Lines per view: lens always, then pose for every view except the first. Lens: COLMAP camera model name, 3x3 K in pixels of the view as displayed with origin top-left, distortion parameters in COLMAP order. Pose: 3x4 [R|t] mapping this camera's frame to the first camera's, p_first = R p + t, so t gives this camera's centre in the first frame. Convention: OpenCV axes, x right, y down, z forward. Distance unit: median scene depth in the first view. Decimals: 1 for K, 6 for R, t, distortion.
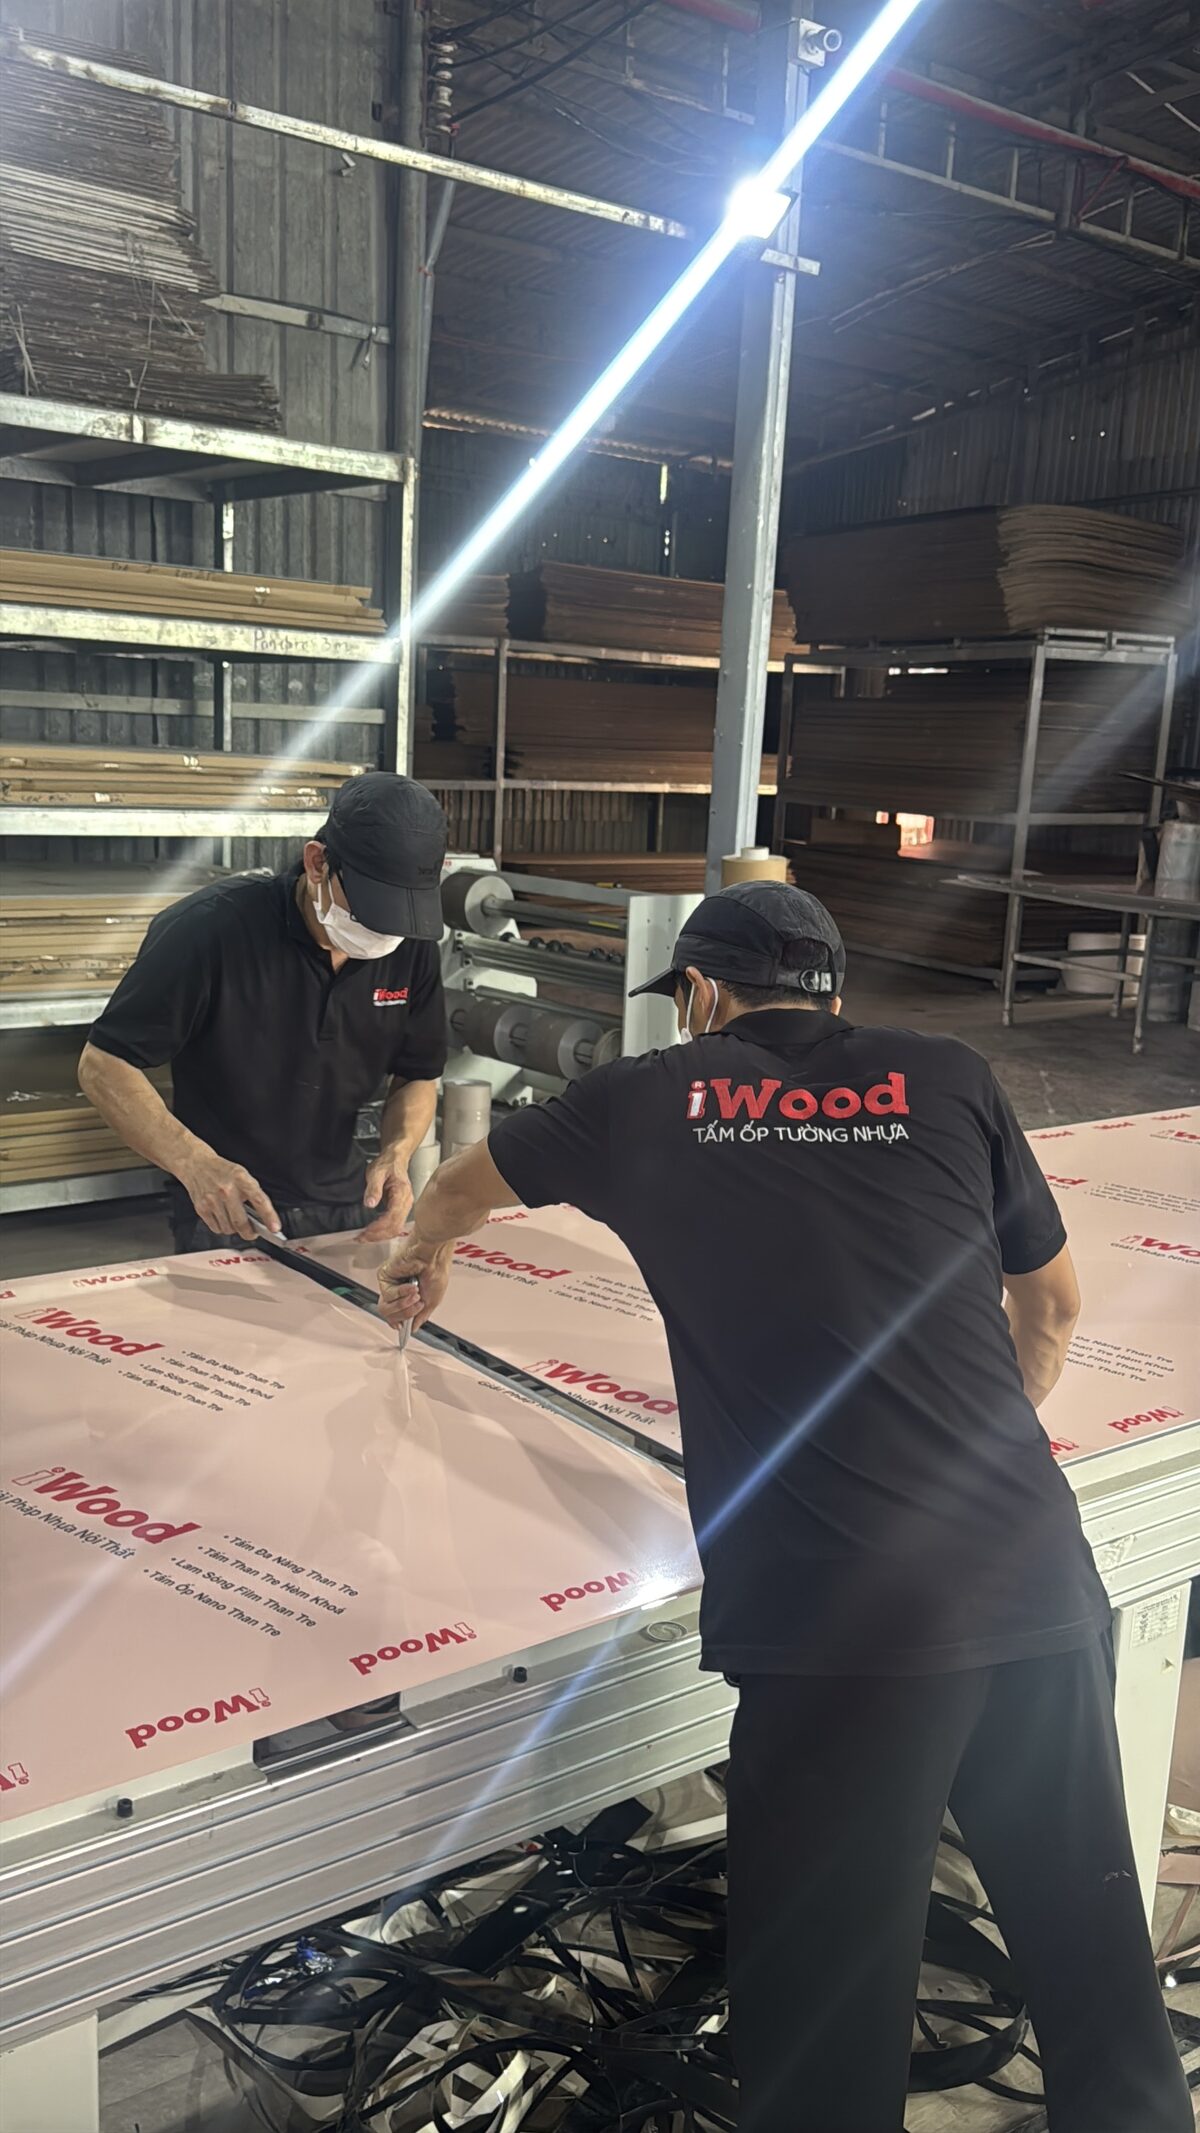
lens RADIAL K [[1840.8, 0, 599.3], [0, 1840.8, 1069.6], [0, 0, 1]] dist [0.084032, -0.004445]
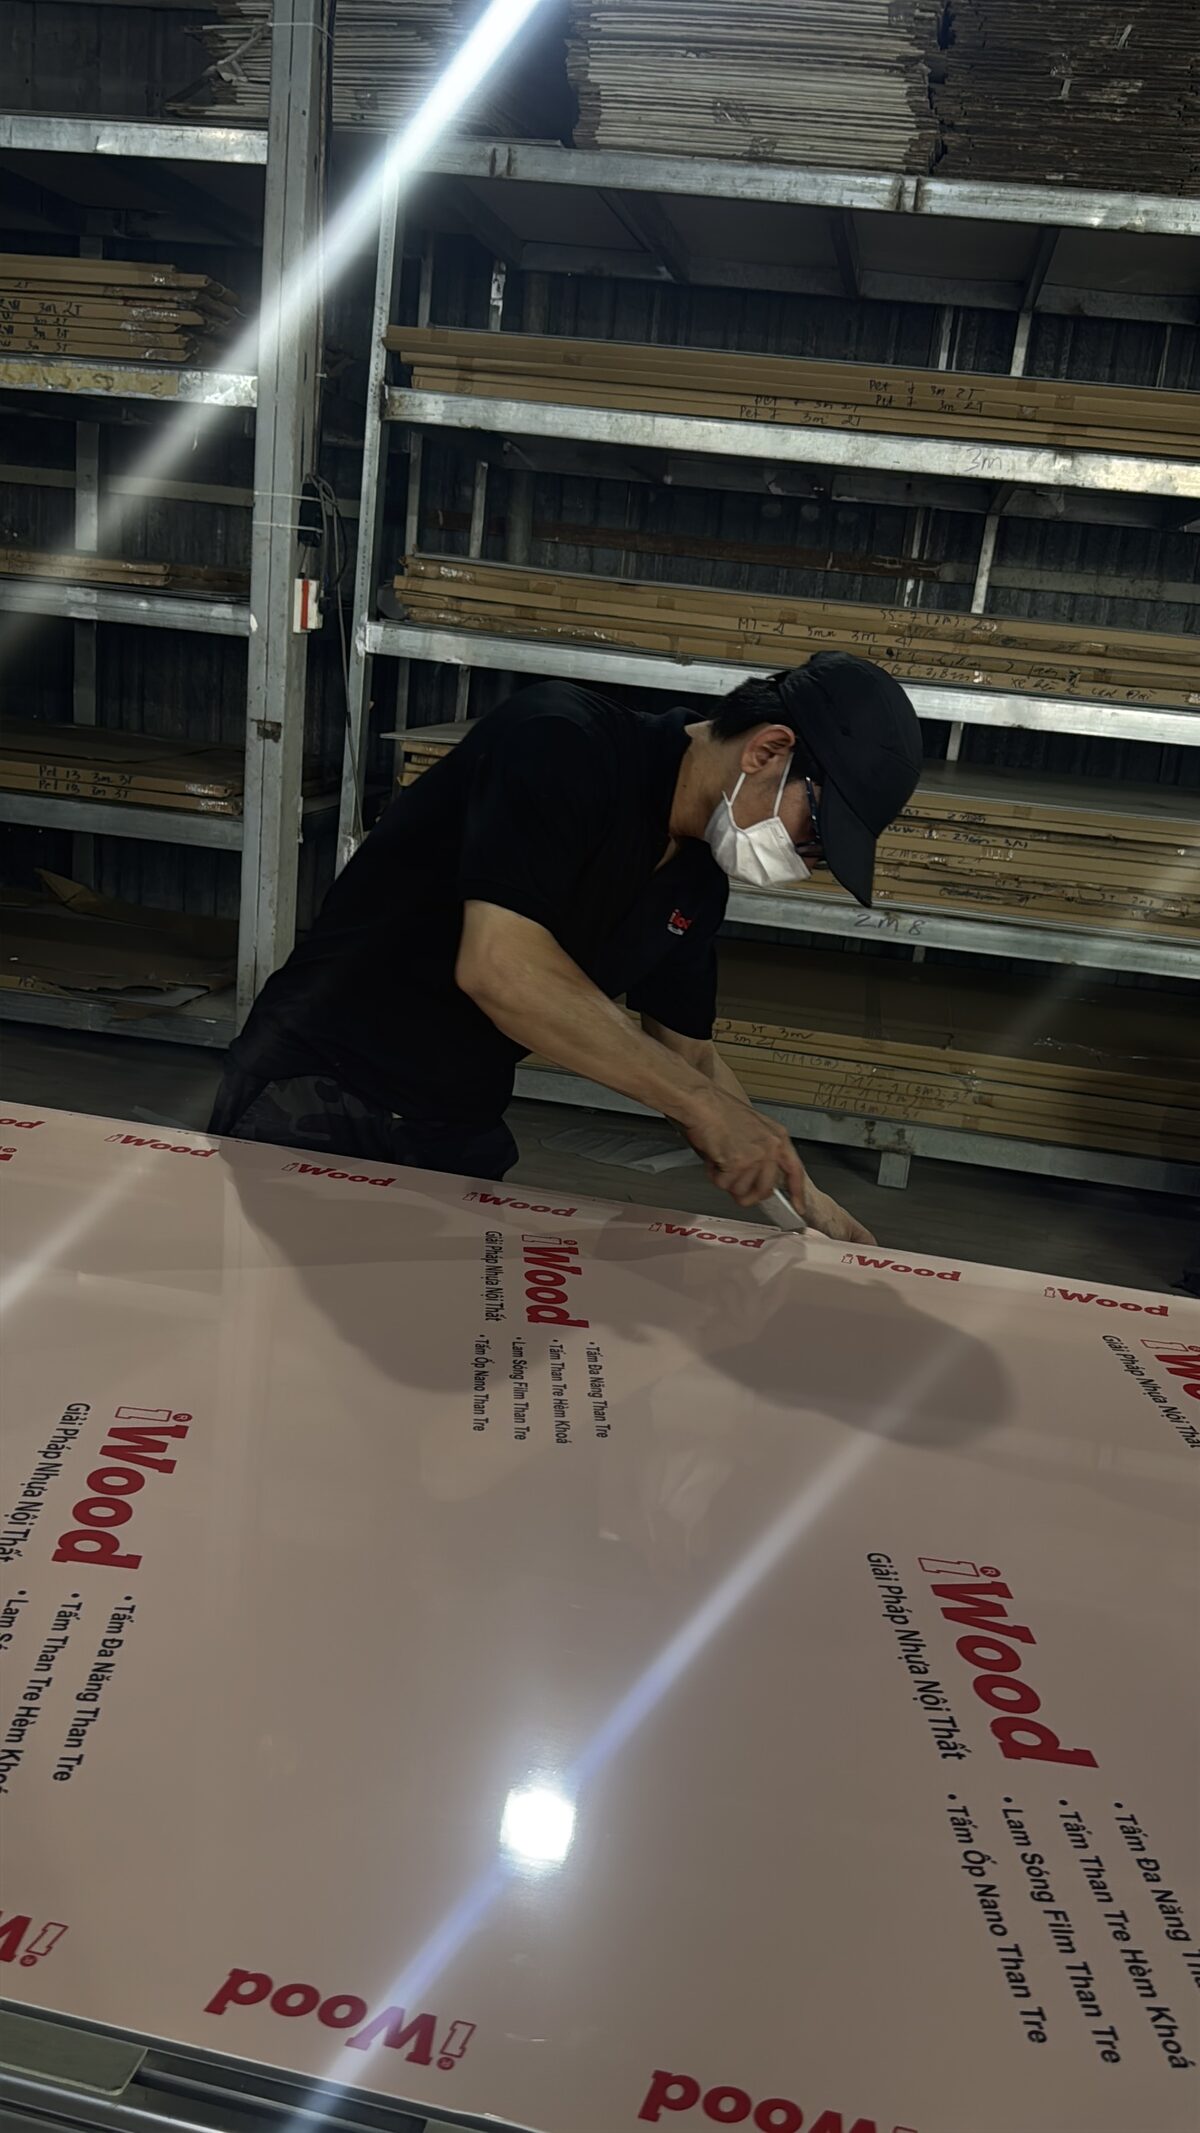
lens RADIAL K [[2017.9, 0, 600.8], [0, 2017.9, 1068.2], [0, 0, 1]] dist [0.082399, 0.000000]
pose [[0.664257, 0.215370, -0.715806, 0.238496], [-0.203029, 0.973578, 0.104520, -0.031604], [0.719404, 0.075901, 0.690433, 0.221816]]
